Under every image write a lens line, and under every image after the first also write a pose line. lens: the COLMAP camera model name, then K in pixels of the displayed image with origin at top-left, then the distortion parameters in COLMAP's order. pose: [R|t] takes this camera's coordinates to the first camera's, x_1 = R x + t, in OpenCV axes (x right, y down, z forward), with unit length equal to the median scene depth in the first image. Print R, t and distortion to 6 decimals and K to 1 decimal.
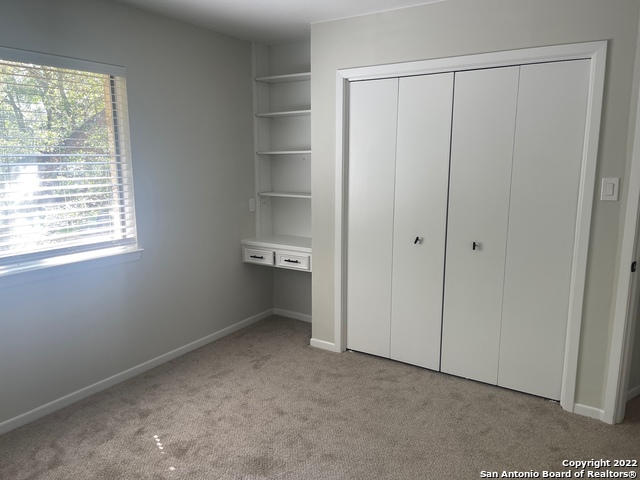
lens RADIAL K [[485.8, 0, 319.6], [0, 485.8, 242.4], [0, 0, 1]] dist [0.094213, -0.100202]
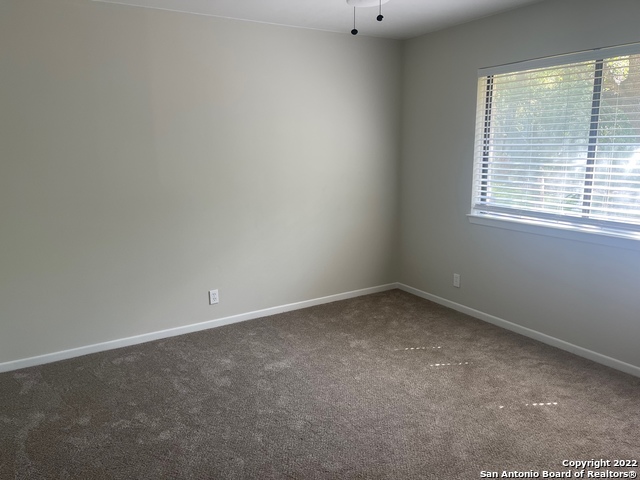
lens RADIAL K [[485.8, 0, 319.6], [0, 485.8, 242.4], [0, 0, 1]] dist [0.094213, -0.100202]
pose [[-0.424035, 0.191439, -0.885181, 0.743497], [-0.146262, 0.950096, 0.275544, -0.152943], [0.893757, 0.246309, -0.374874, 0.837869]]
